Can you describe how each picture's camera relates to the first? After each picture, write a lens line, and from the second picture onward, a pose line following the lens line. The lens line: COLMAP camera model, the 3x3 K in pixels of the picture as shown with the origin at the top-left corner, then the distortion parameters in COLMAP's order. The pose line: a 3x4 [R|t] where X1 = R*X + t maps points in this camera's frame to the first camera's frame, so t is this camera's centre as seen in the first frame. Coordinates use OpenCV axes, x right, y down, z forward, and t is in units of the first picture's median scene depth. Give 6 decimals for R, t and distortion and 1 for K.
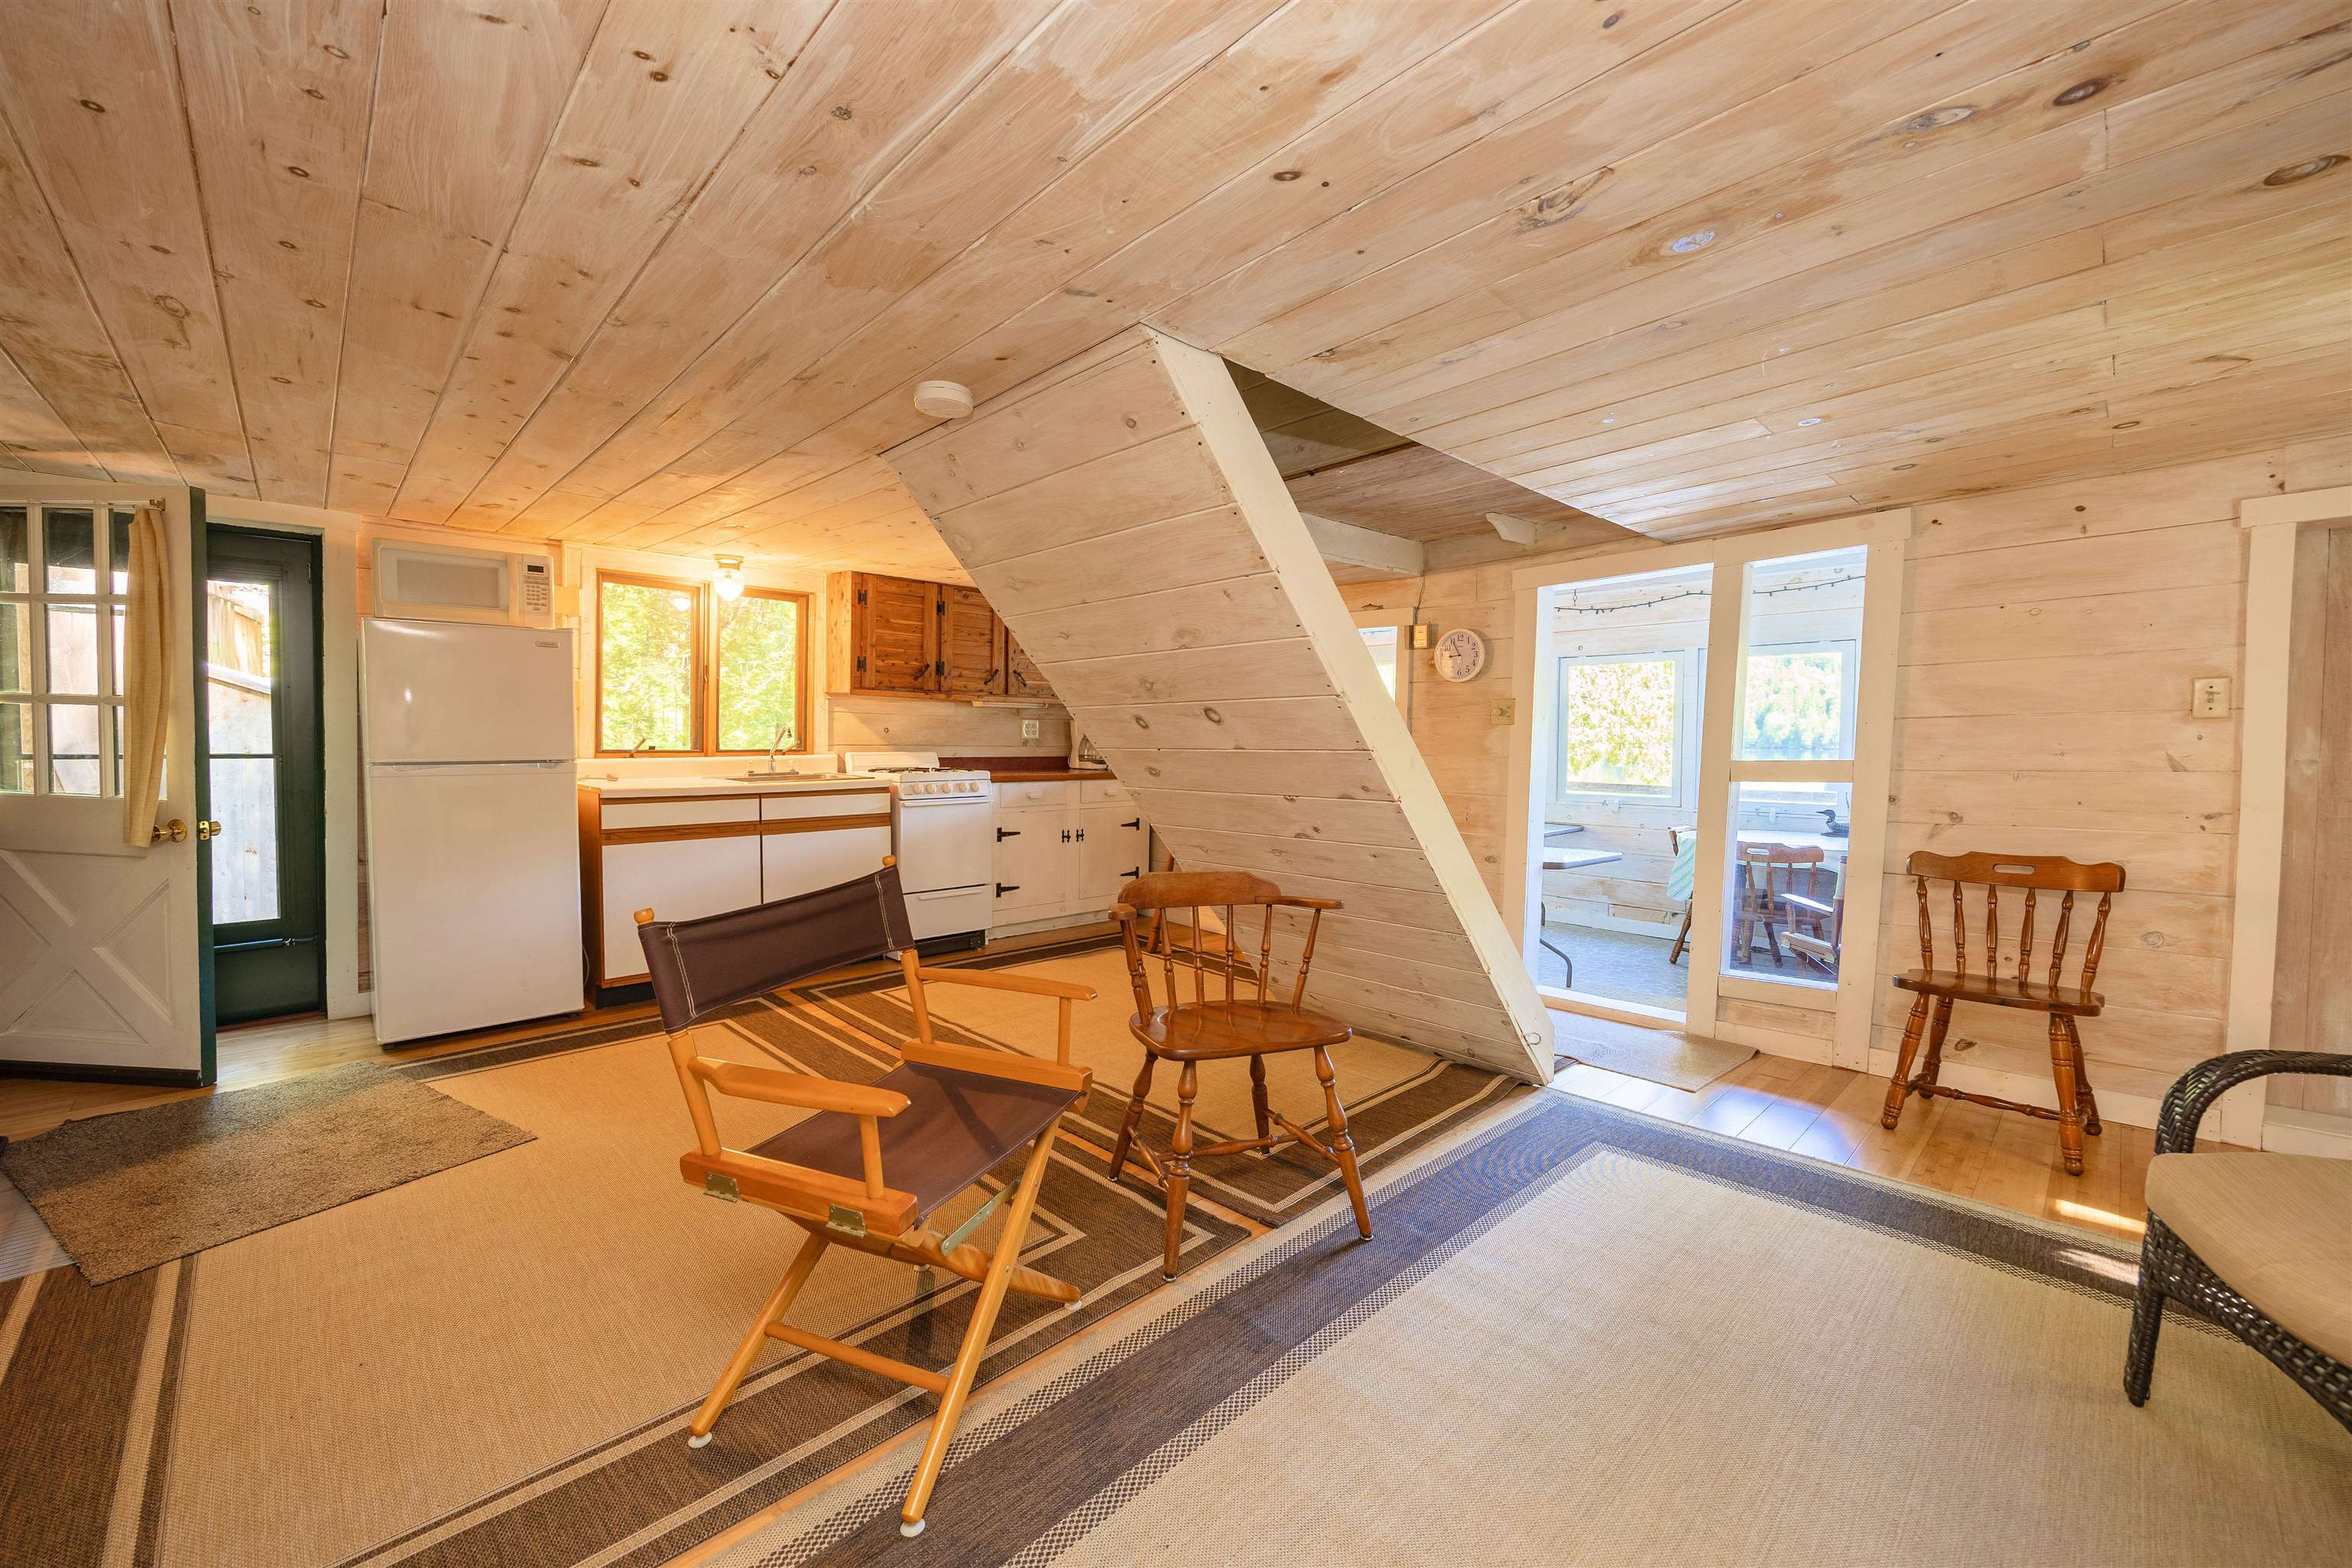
lens RADIAL K [[942.1, 0, 1176.0], [0, 942.1, 784.0], [0, 0, 1]] dist [-0.000371, -0.000036]
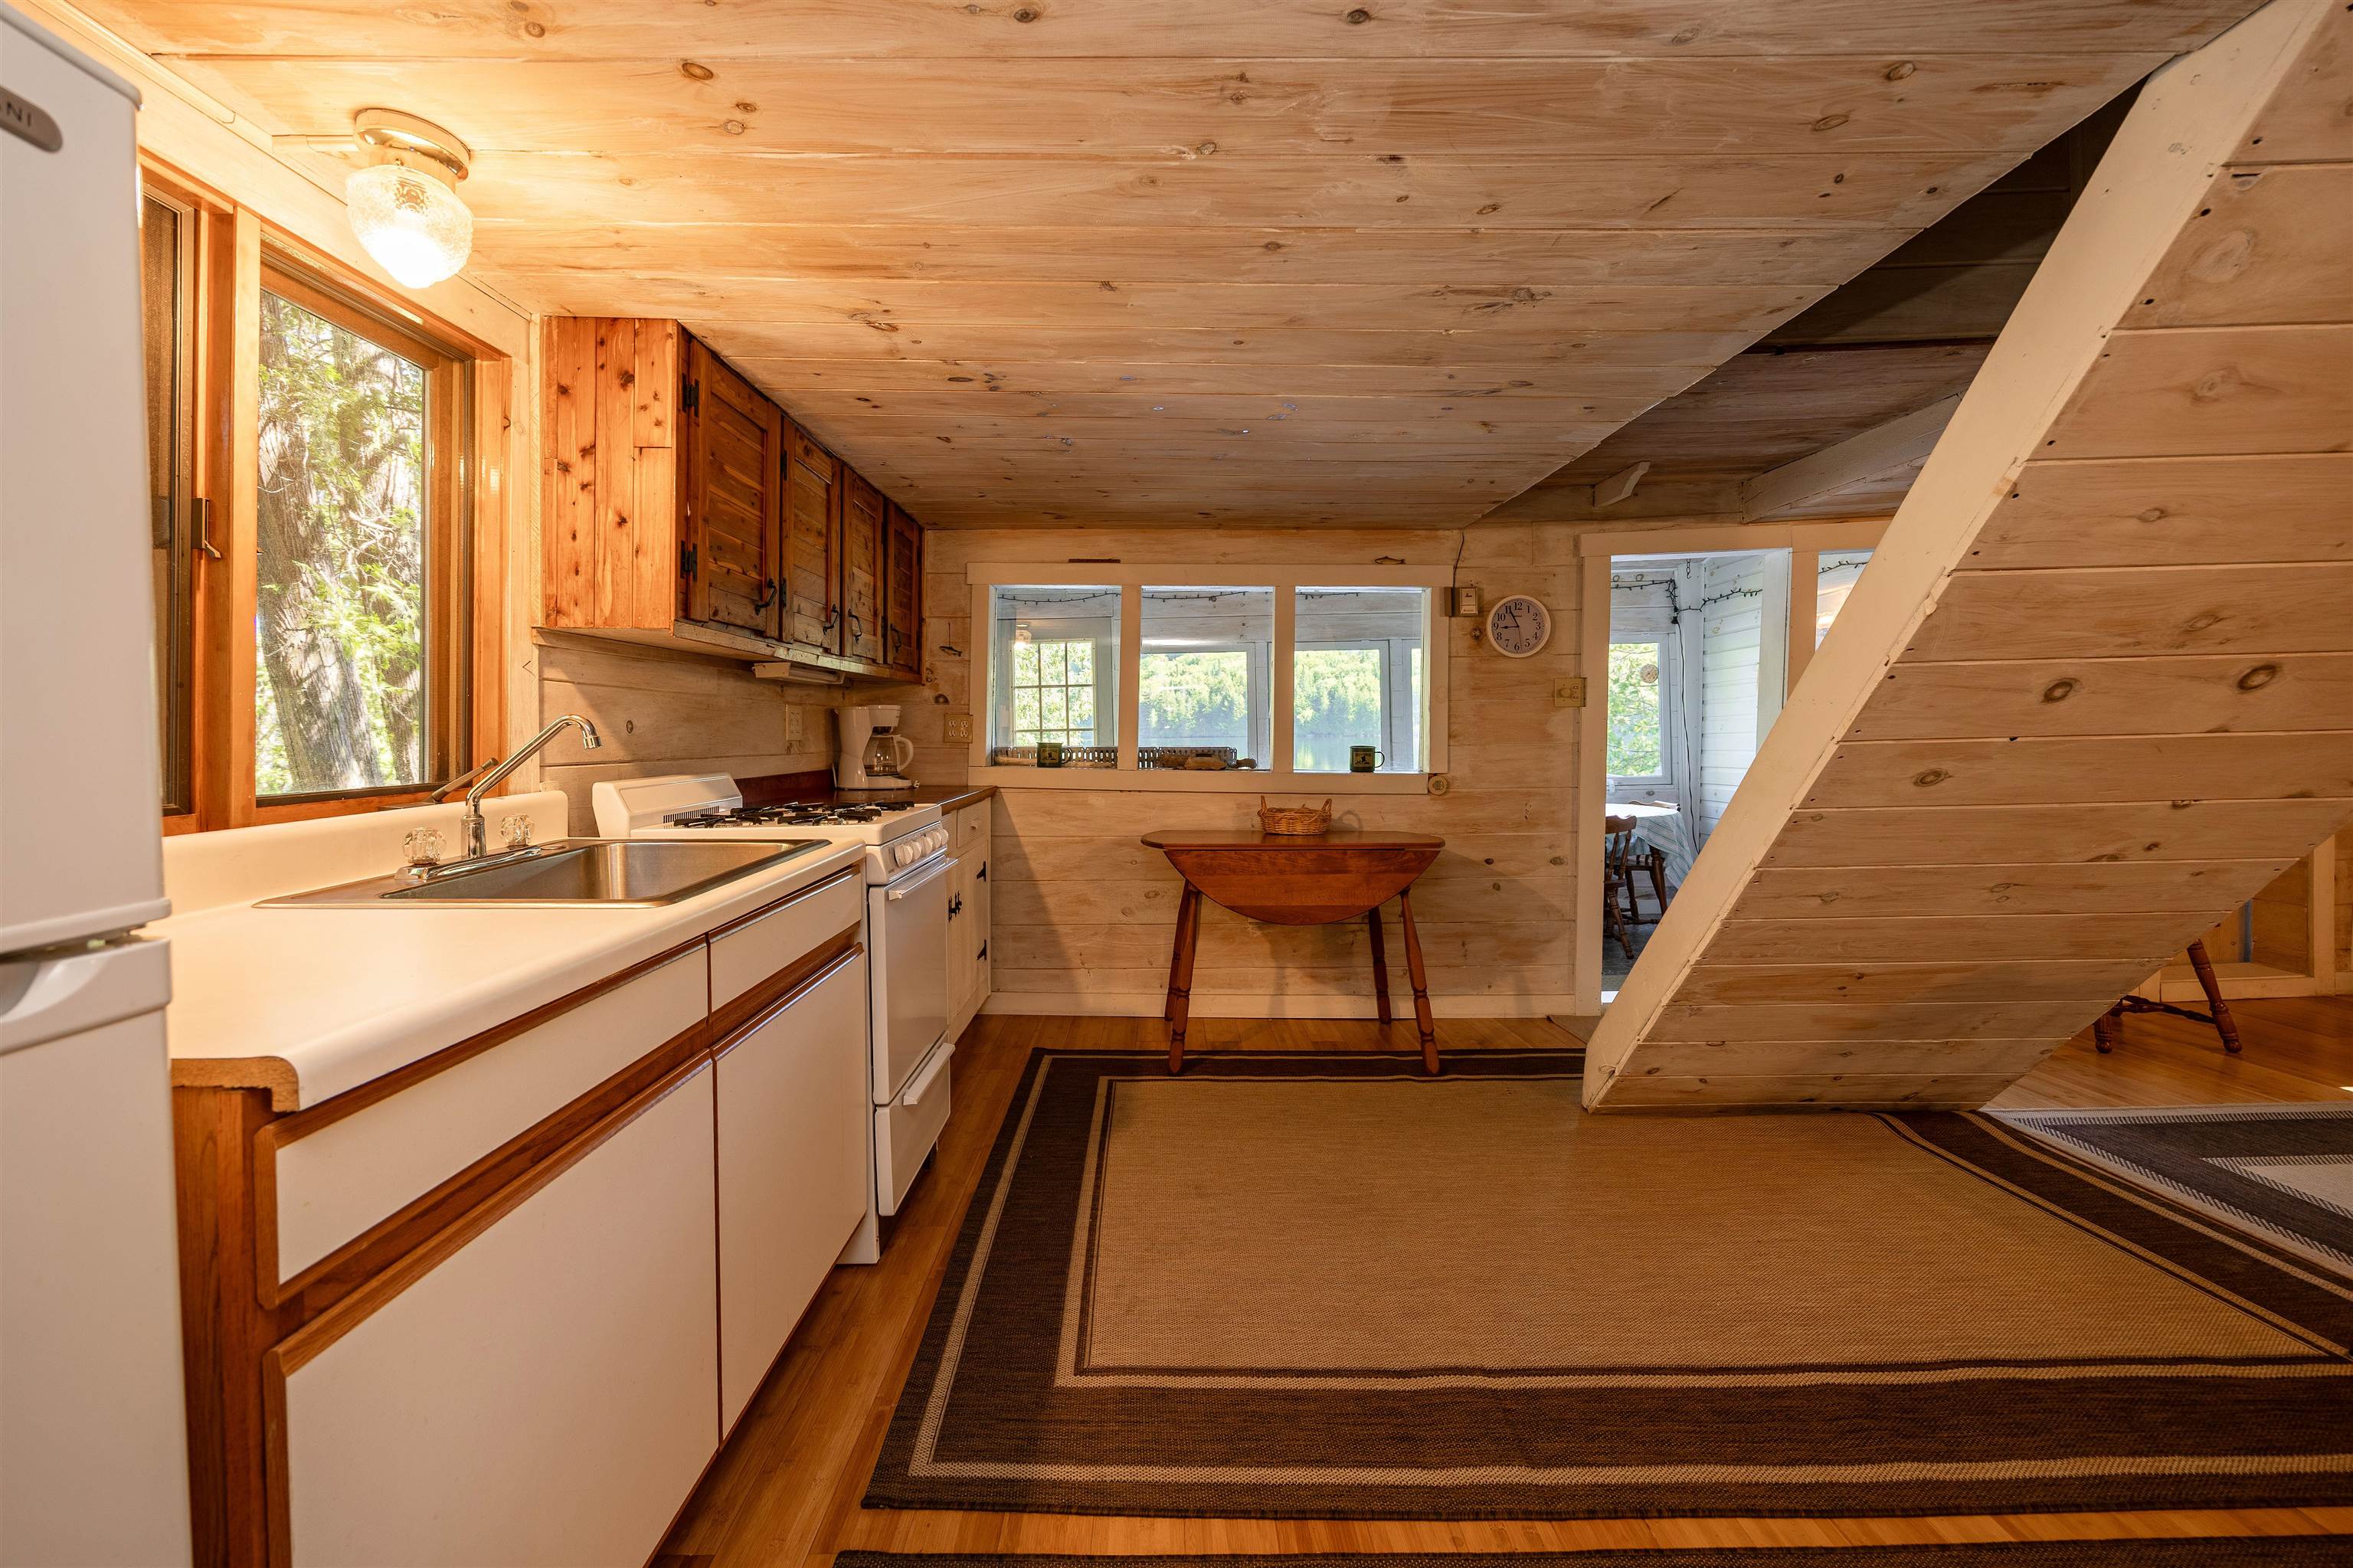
lens RADIAL K [[932.0, 0, 1166.1], [0, 932.0, 747.2], [0, 0, 1]] dist [-0.000429, -0.000021]
pose [[0.695115, -0.033118, 0.718136, -0.538407], [0.056209, 0.998384, -0.008366, -0.038479], [-0.716698, 0.046181, 0.695853, 0.654062]]
